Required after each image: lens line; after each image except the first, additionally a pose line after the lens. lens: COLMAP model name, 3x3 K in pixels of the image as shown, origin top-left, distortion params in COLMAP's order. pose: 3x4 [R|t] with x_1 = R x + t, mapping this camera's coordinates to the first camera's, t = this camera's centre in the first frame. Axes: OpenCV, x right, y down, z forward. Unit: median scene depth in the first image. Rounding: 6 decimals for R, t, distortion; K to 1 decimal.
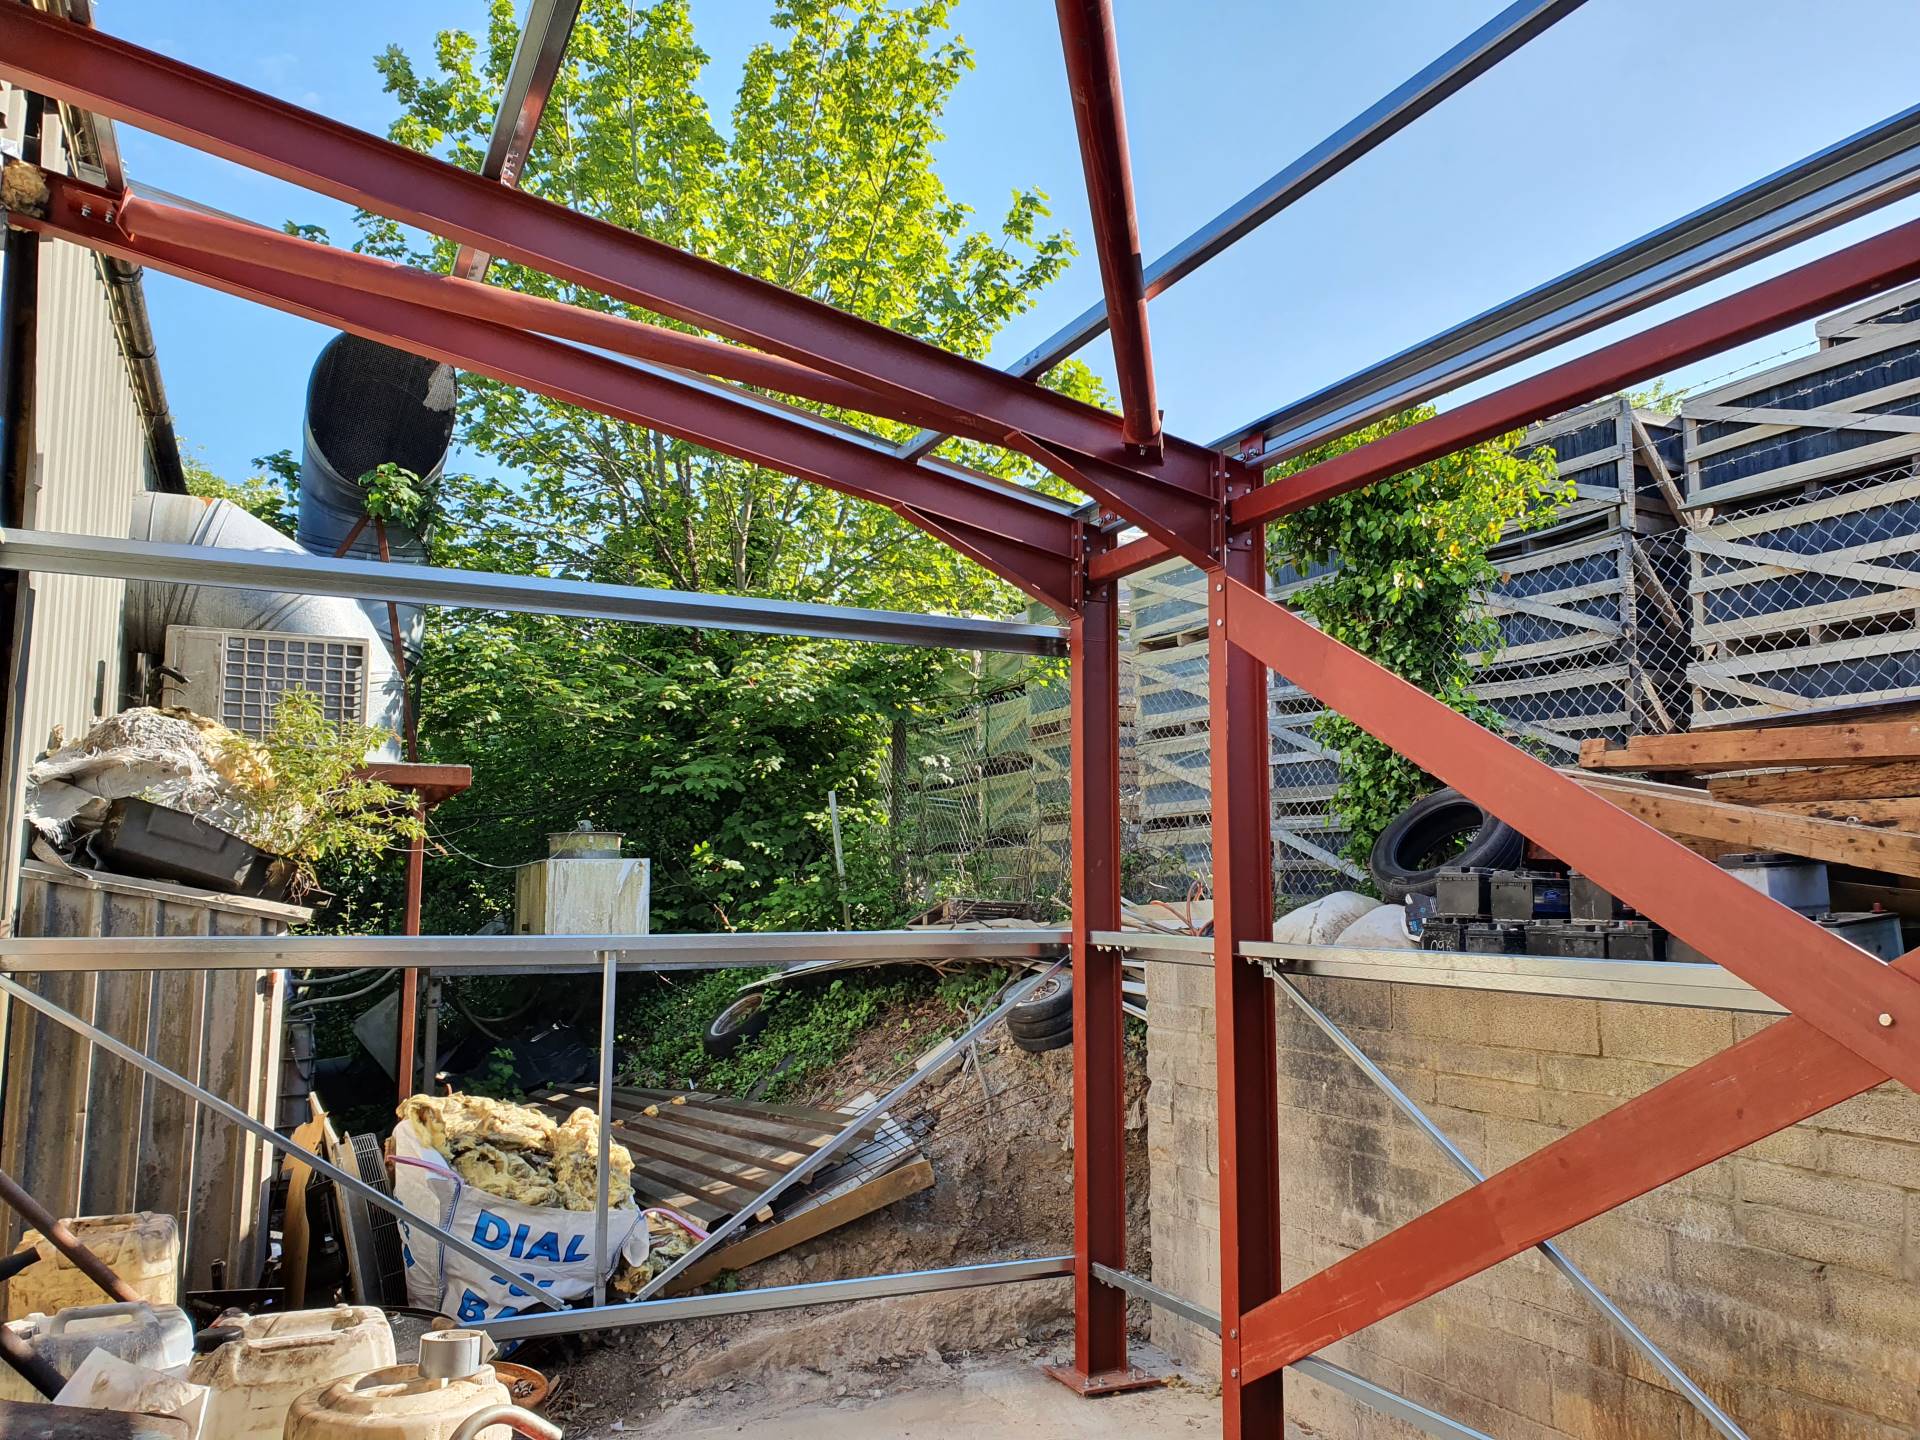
lens RADIAL K [[1462.3, 0, 955.3], [0, 1462.3, 729.6], [0, 0, 1]] dist [-0.005872, 0.015138]
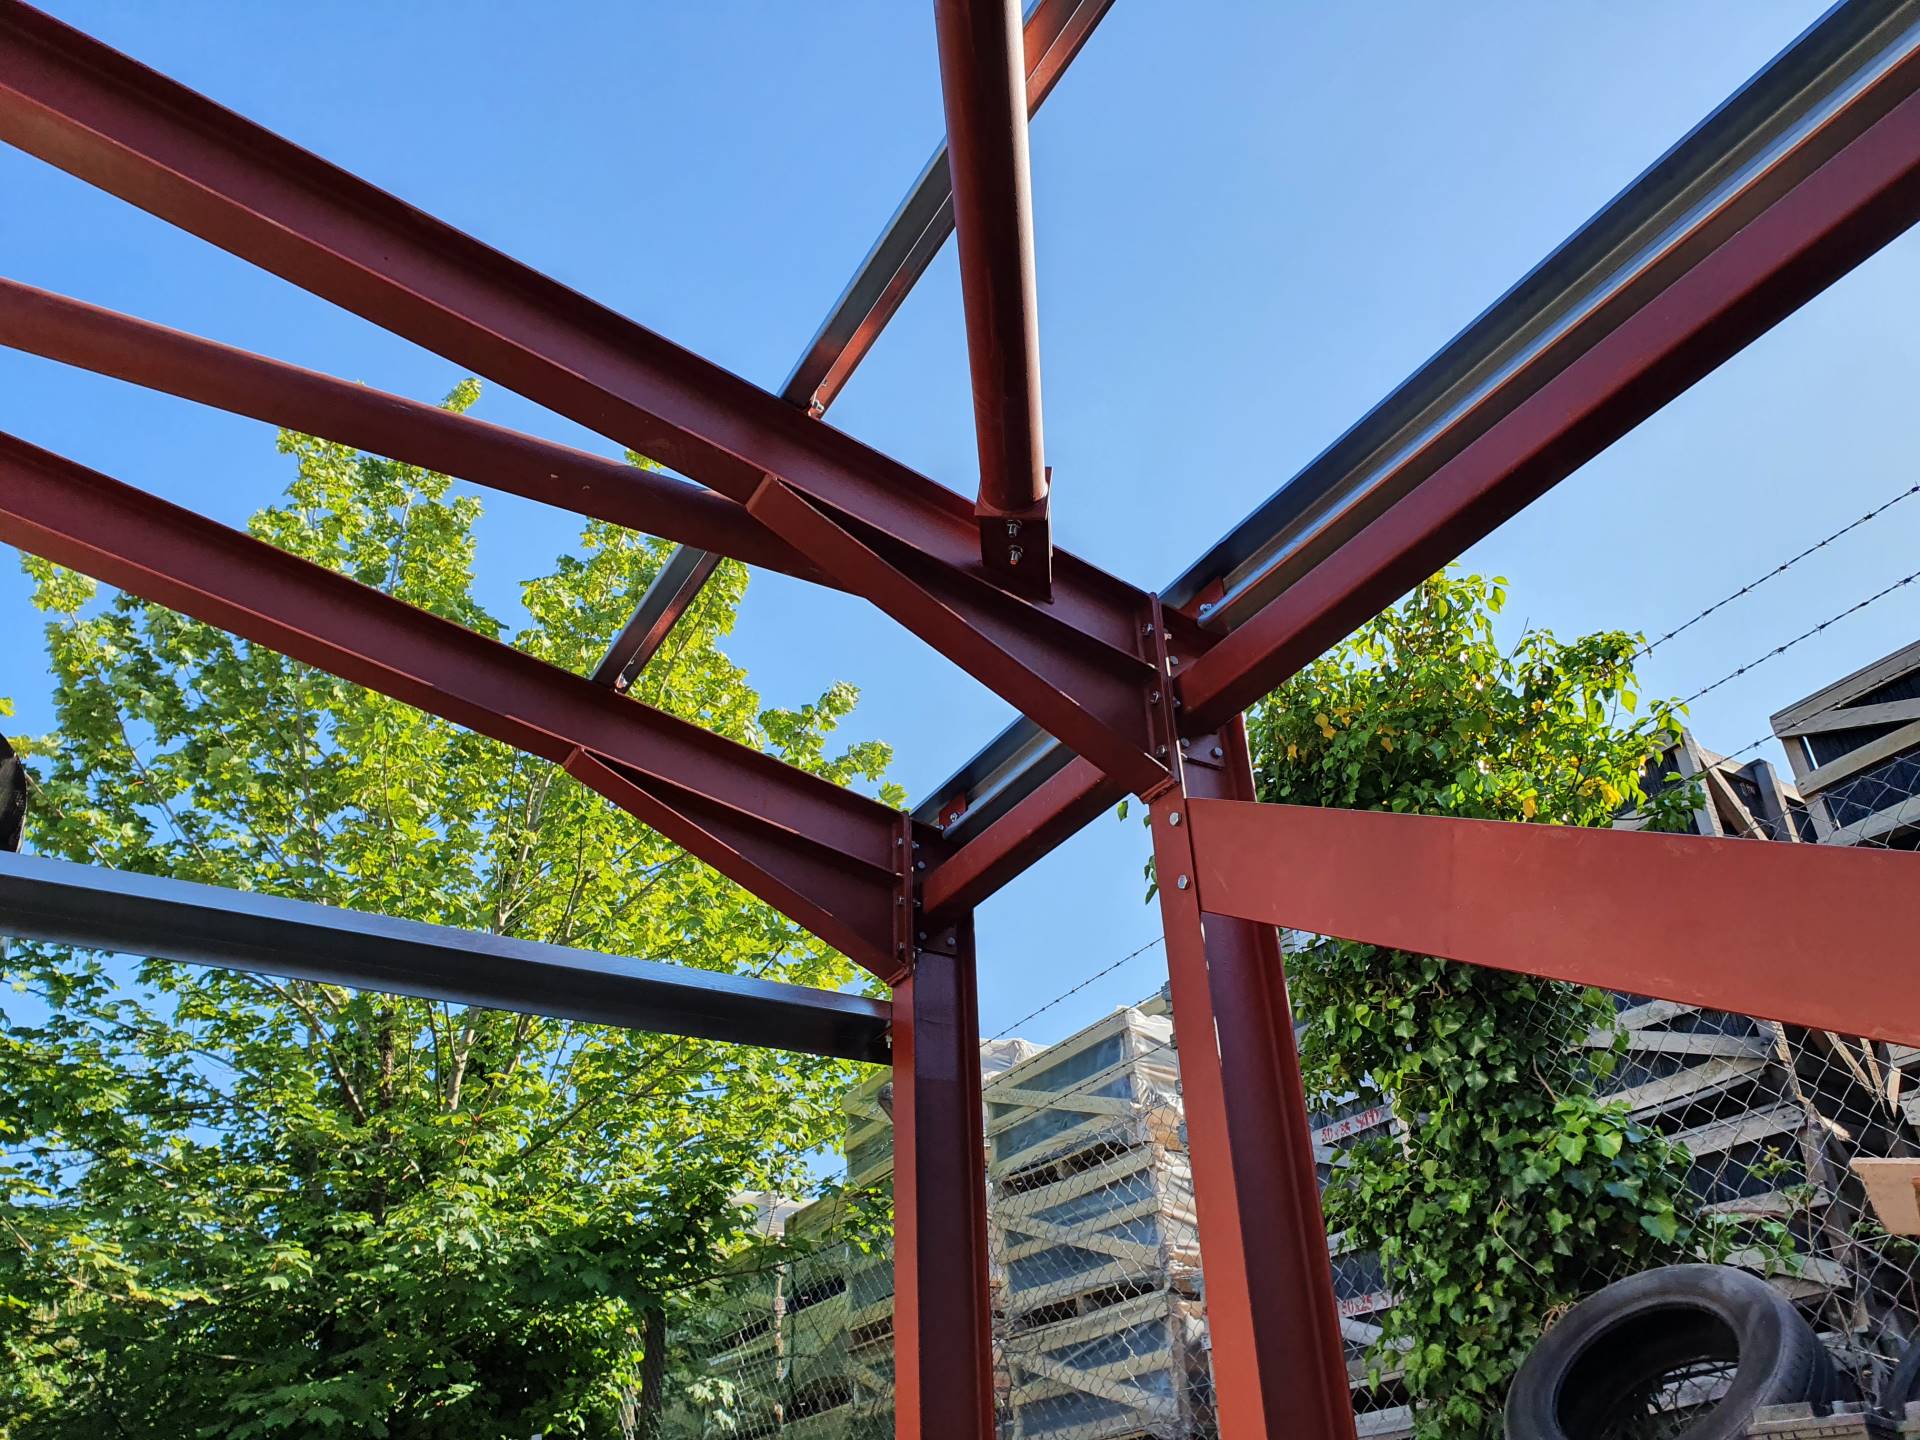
lens RADIAL K [[1462.3, 0, 955.3], [0, 1462.3, 729.6], [0, 0, 1]] dist [-0.005872, 0.015138]
pose [[0.994456, 0.019330, 0.103365, 0.042816], [0.027624, 0.900413, -0.434158, 0.078664], [-0.101463, 0.434607, 0.894887, 0.450736]]
